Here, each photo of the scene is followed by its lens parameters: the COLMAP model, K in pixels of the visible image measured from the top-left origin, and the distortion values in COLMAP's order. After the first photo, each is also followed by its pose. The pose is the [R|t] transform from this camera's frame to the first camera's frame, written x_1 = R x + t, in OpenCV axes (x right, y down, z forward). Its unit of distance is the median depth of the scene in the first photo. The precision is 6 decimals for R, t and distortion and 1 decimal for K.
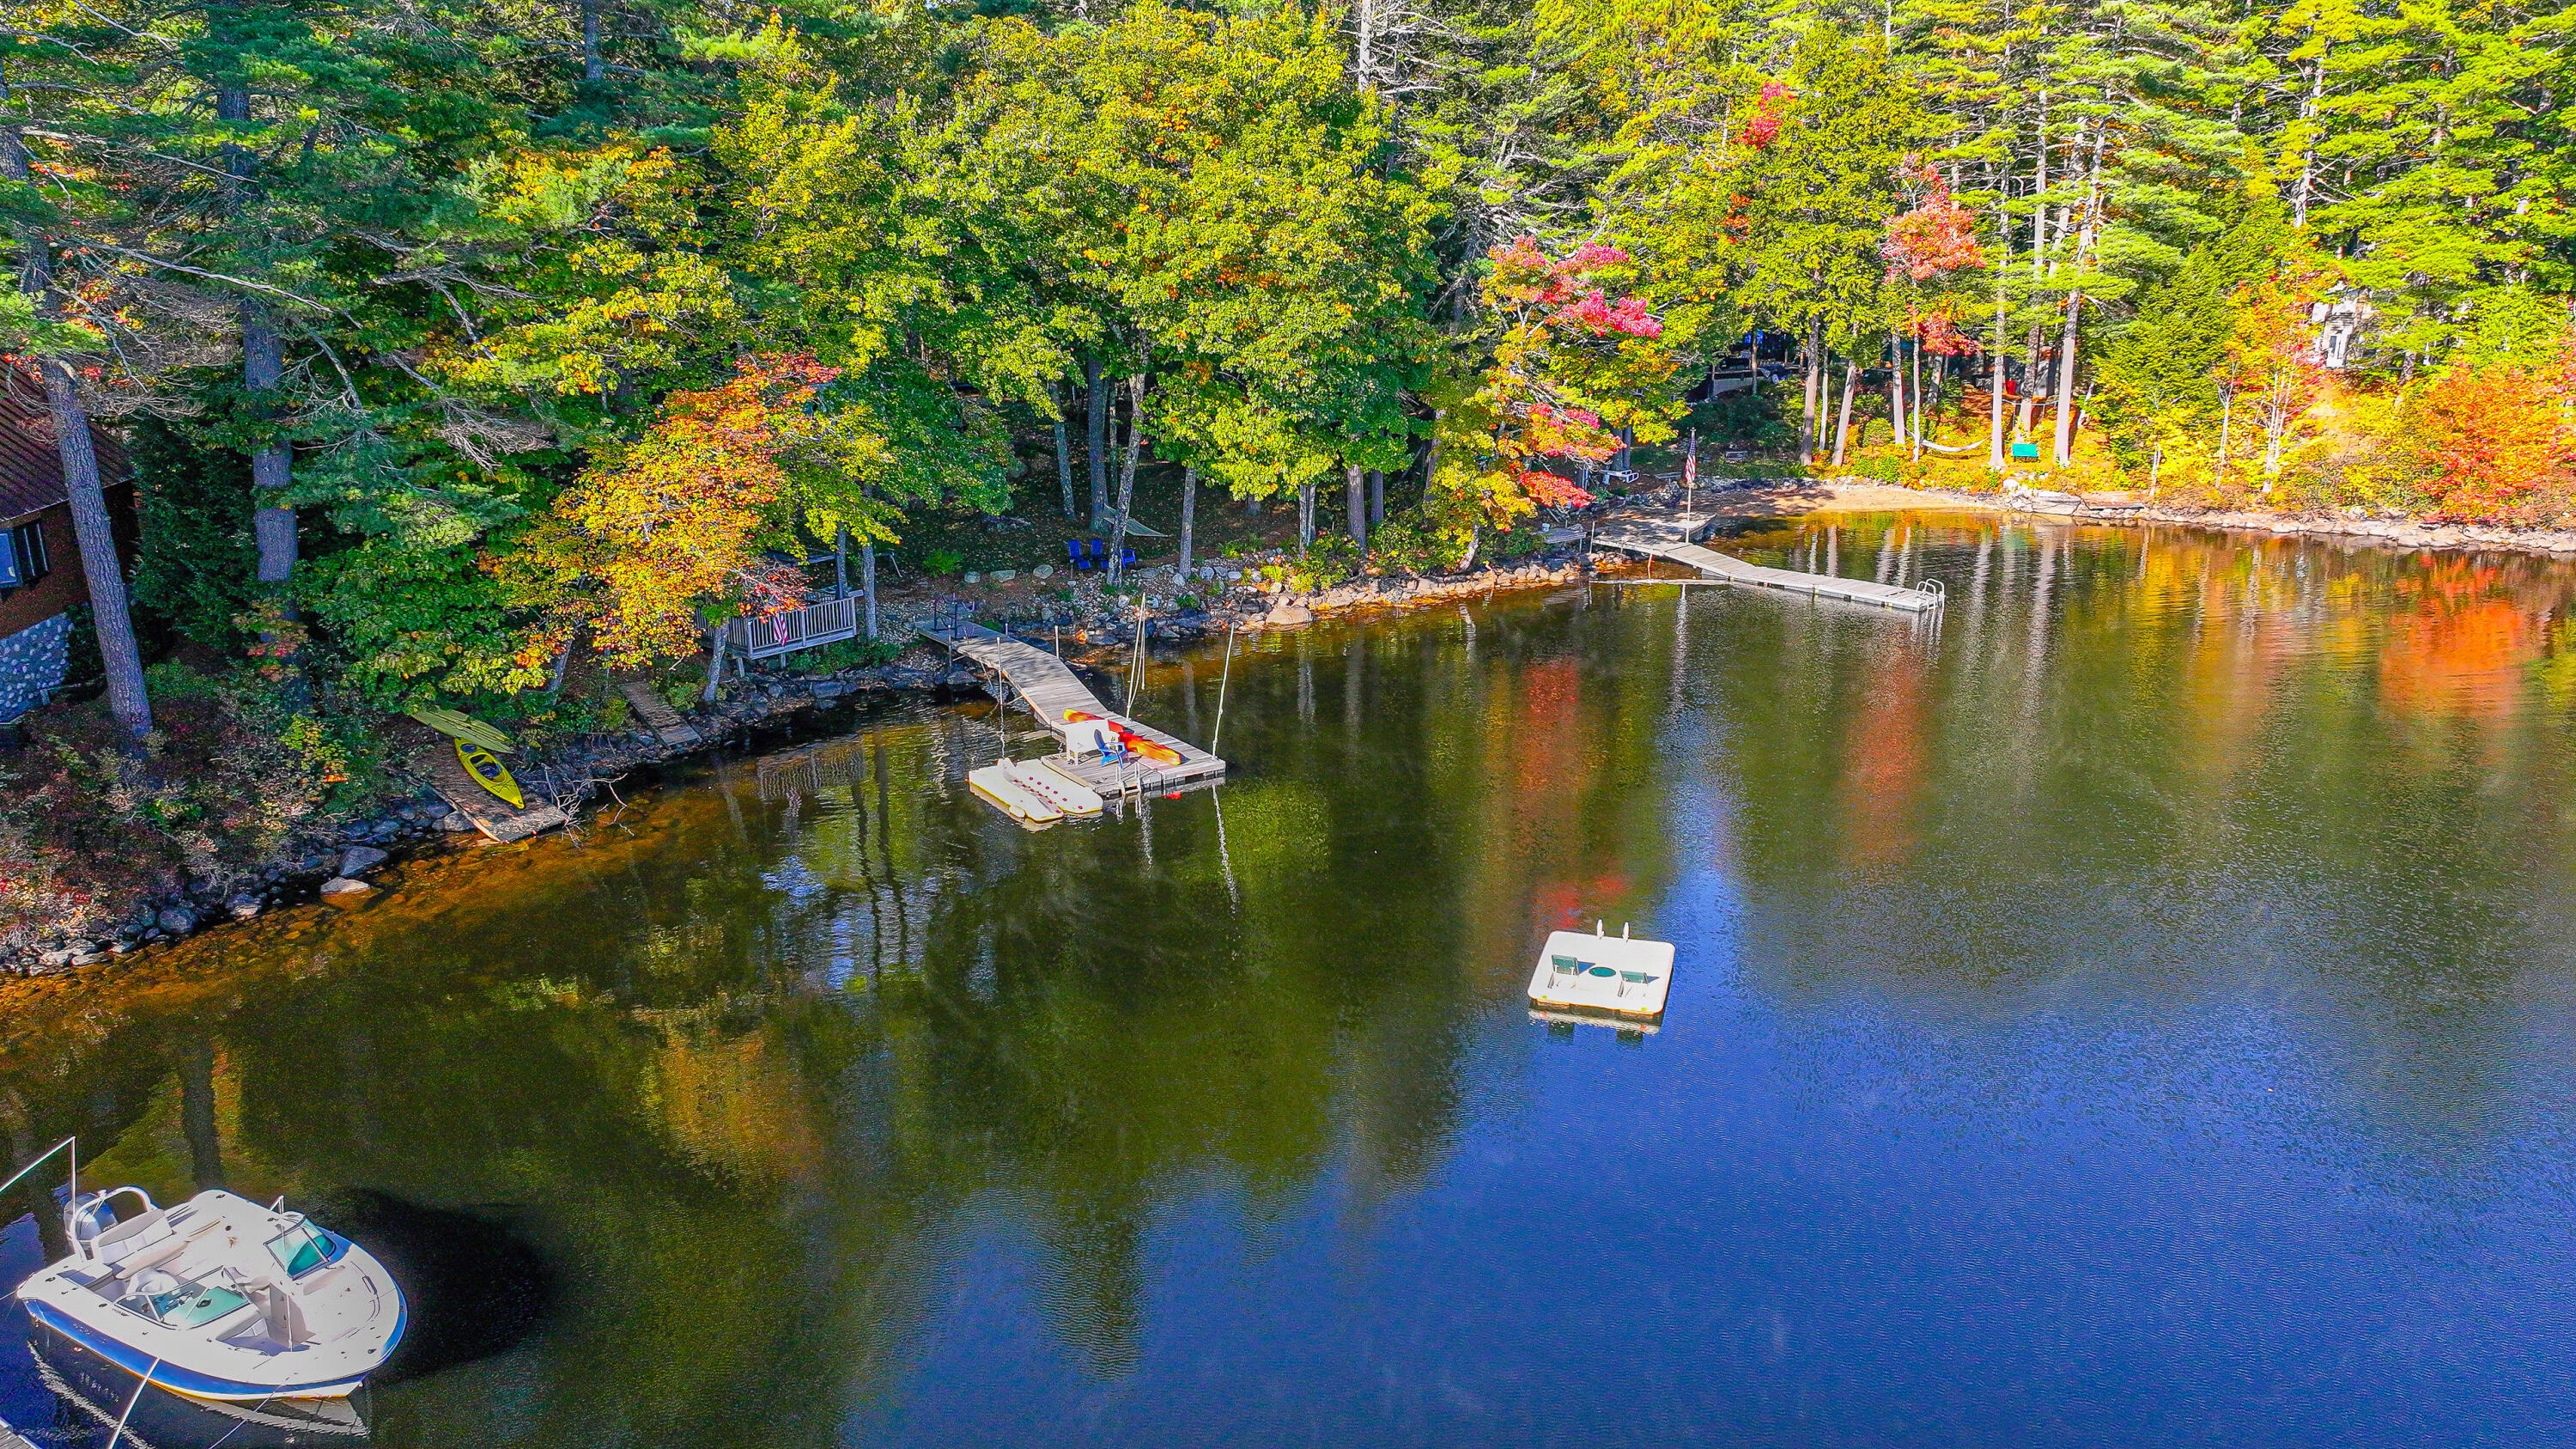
lens RADIAL K [[1813.2, 0, 1281.7], [0, 1813.2, 706.7], [0, 0, 1]] dist [0.000187, 0.014899]
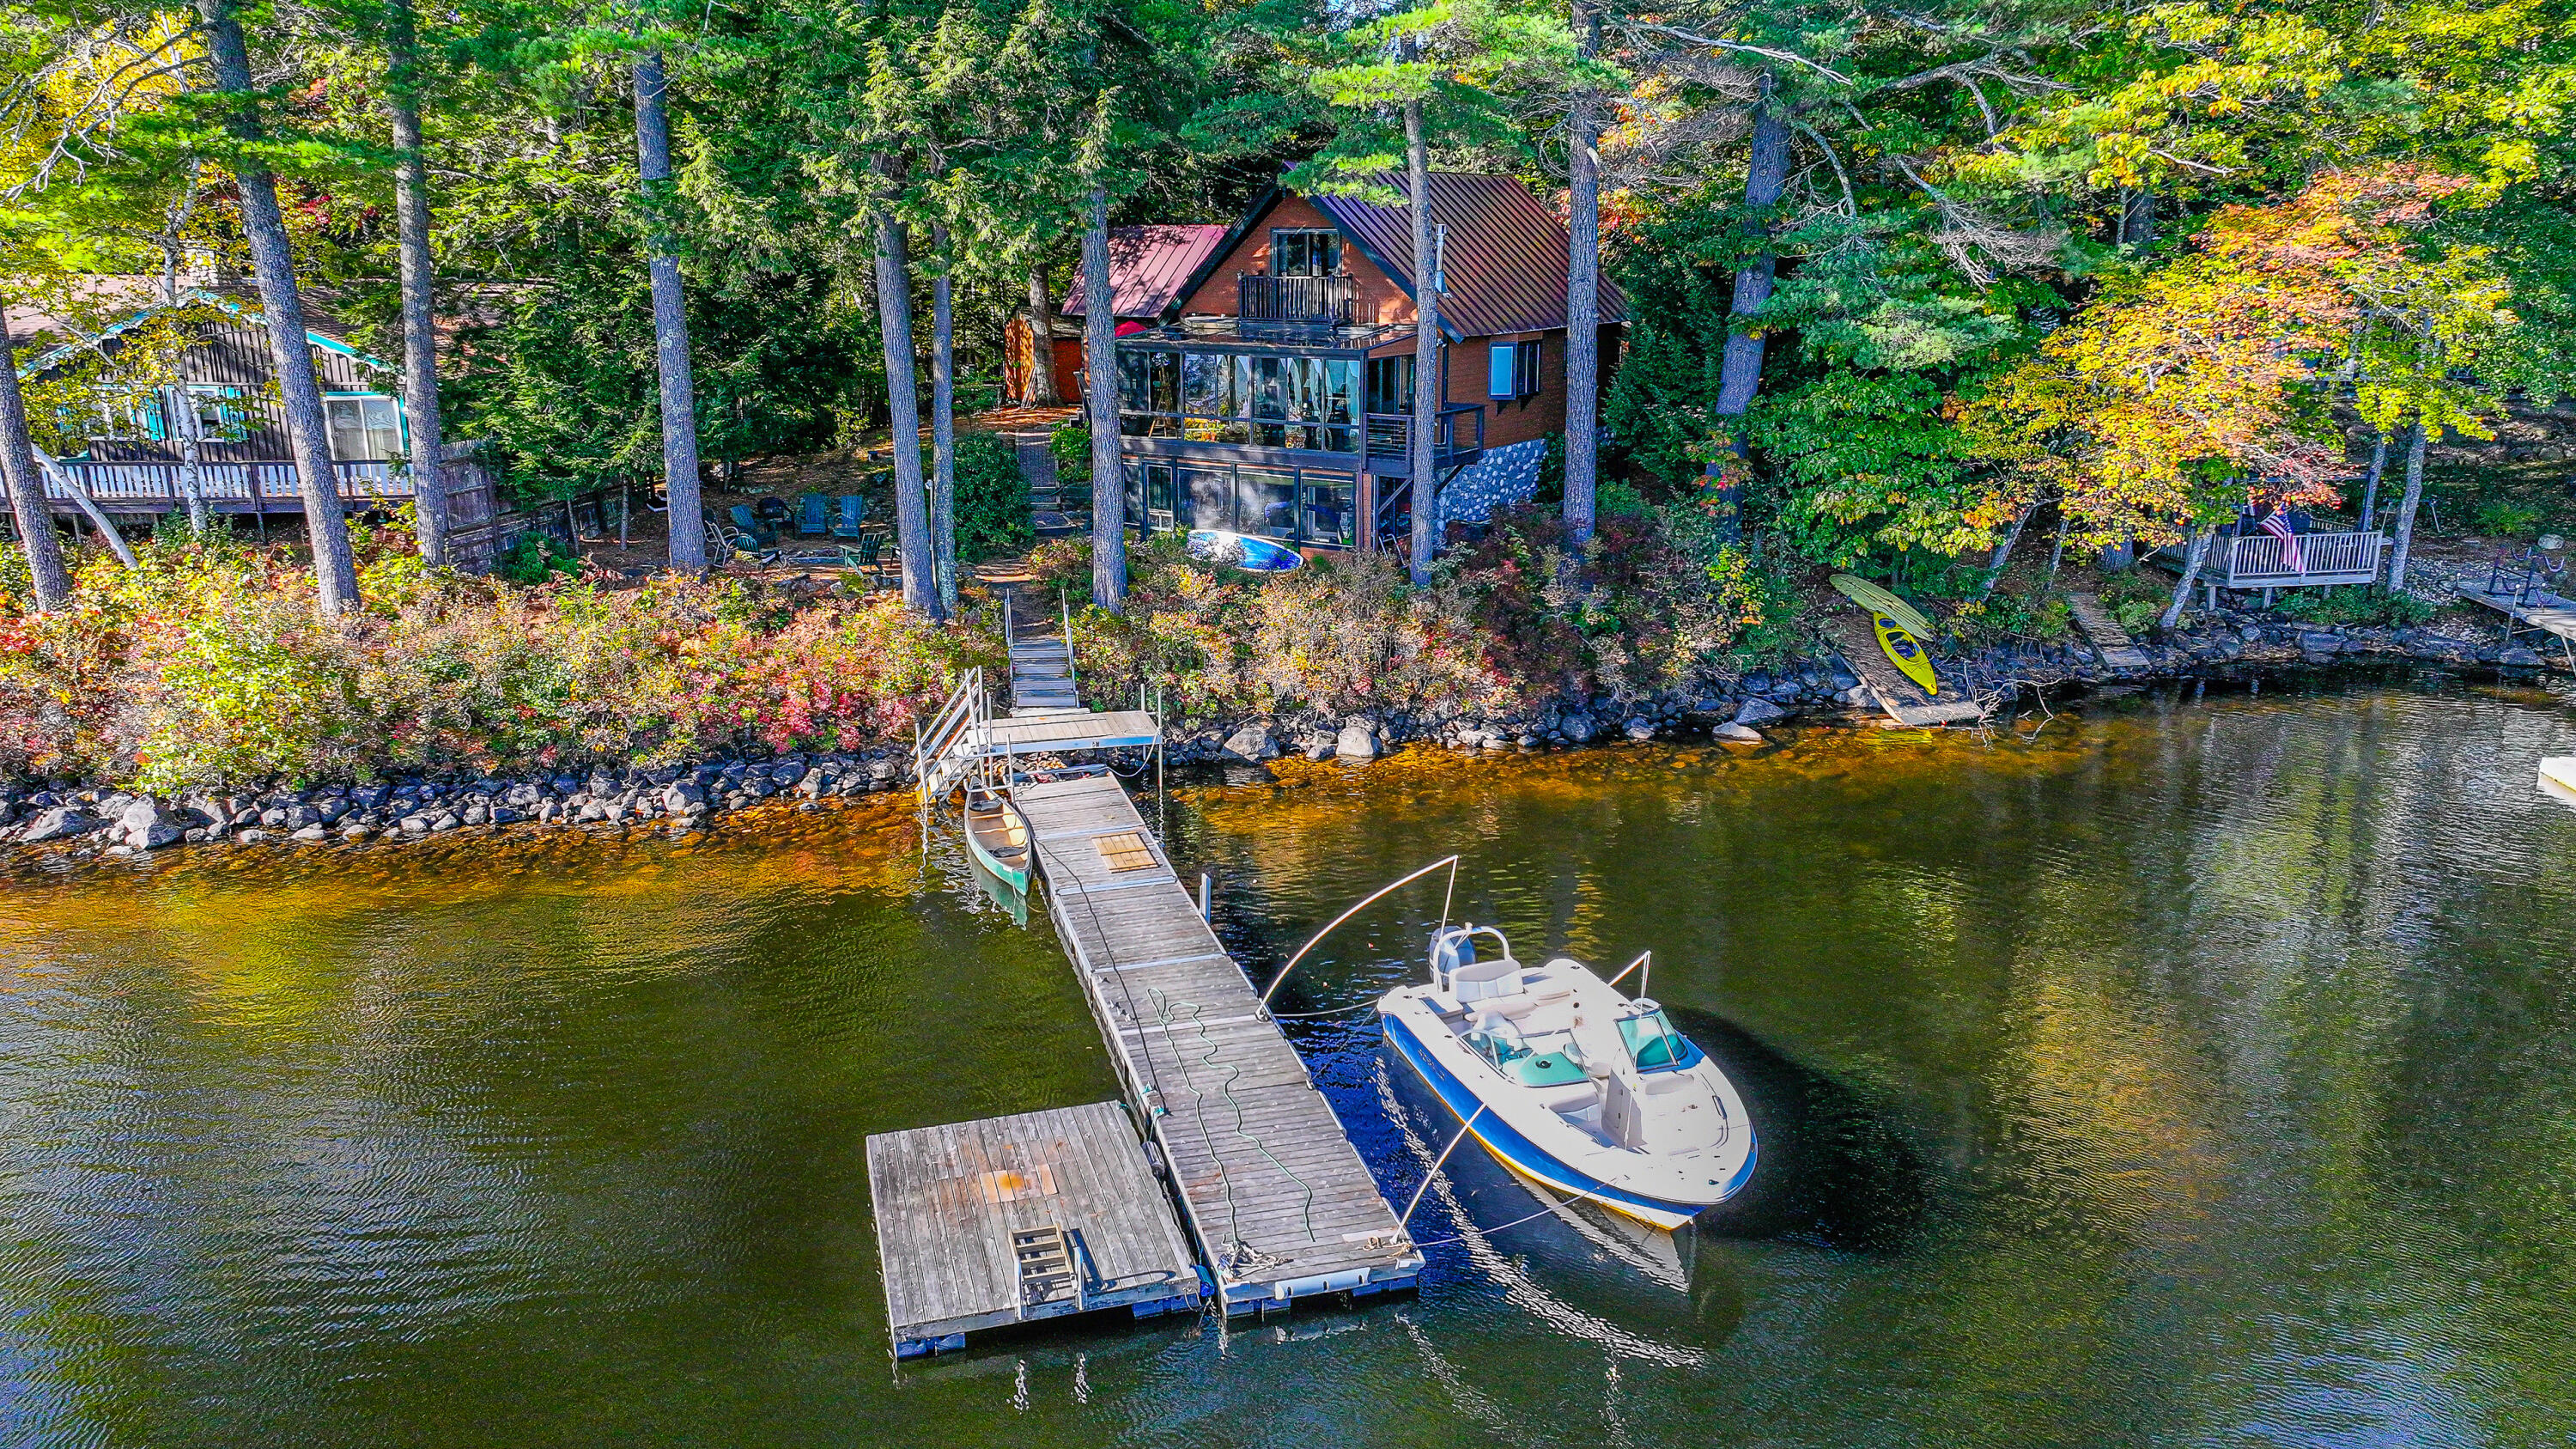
lens RADIAL K [[1813.2, 0, 1288.0], [0, 1813.2, 724.0], [0, 0, 1]] dist [0.000187, 0.014899]
pose [[0.744898, 0.167234, -0.645879, -0.093273], [-0.177384, 0.982875, 0.049911, 0.086876], [0.643165, 0.077390, 0.761806, 0.153988]]
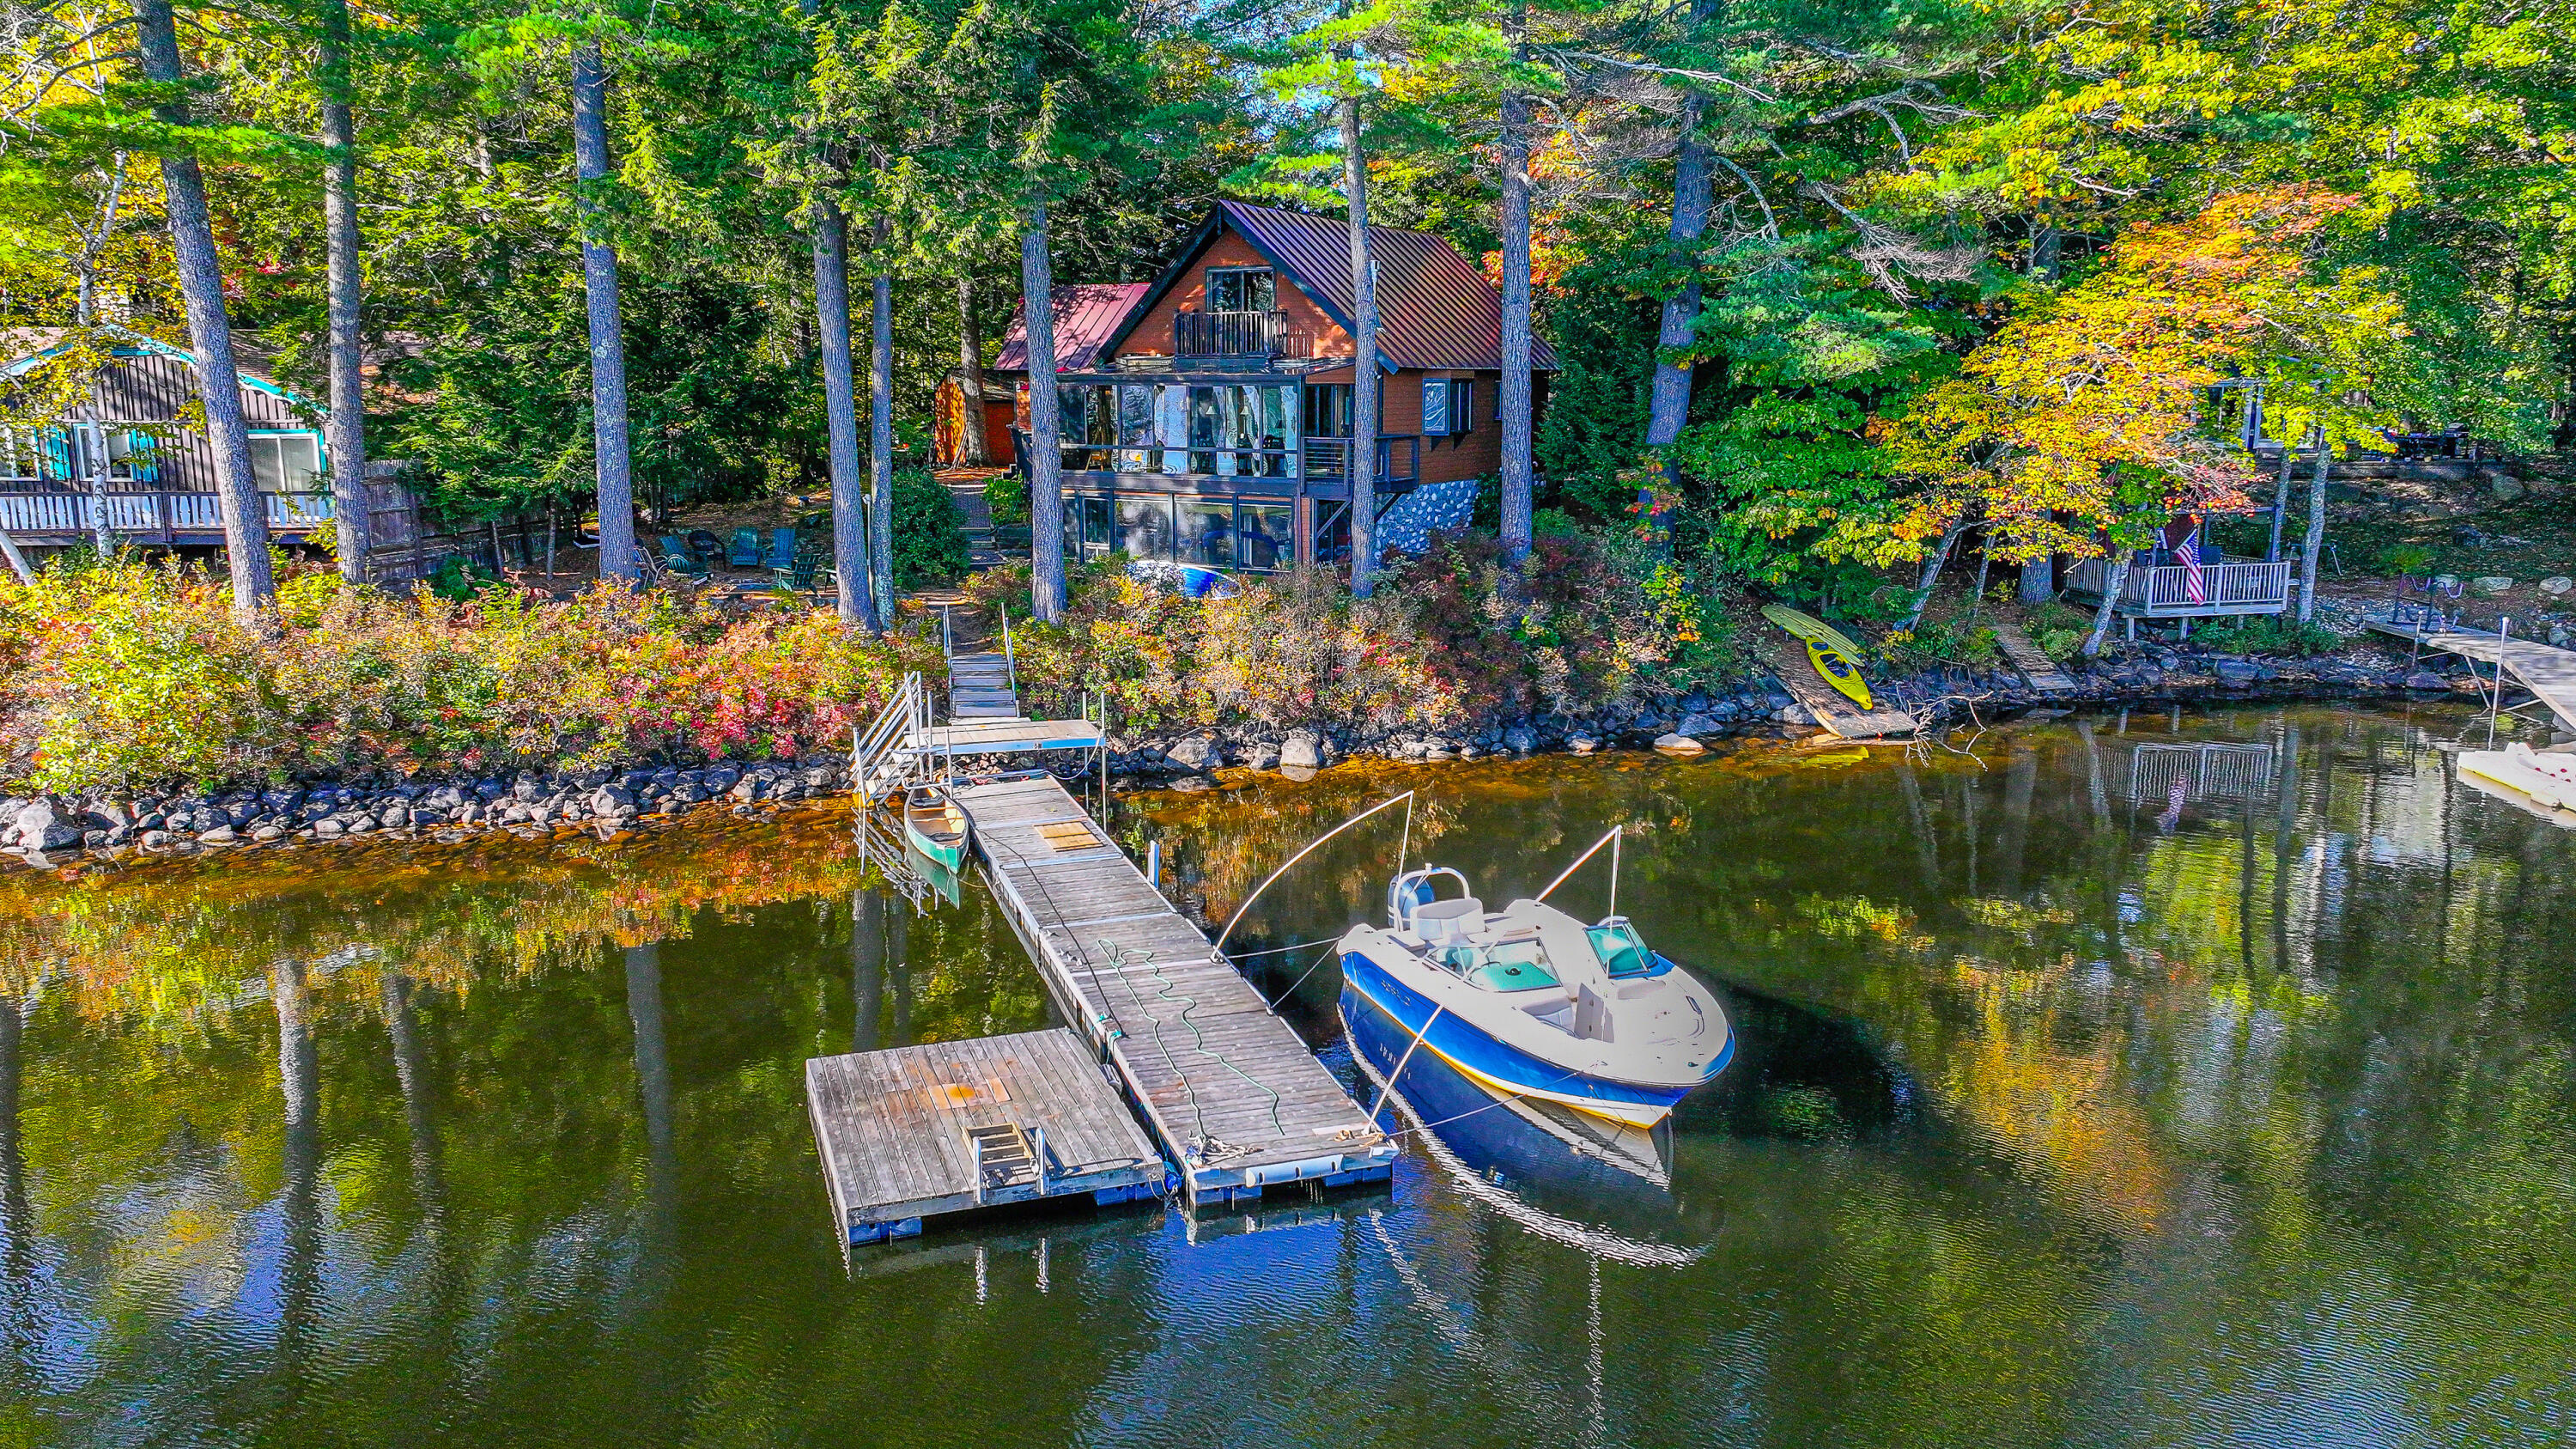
lens RADIAL K [[1813.2, 0, 1290.7], [0, 1813.2, 730.5], [0, 0, 1]] dist [0.000187, 0.014899]
pose [[0.774770, 0.112413, -0.622170, -0.096343], [-0.169306, 0.985016, -0.032861, 0.151724], [0.609153, 0.130797, 0.782192, 0.158839]]
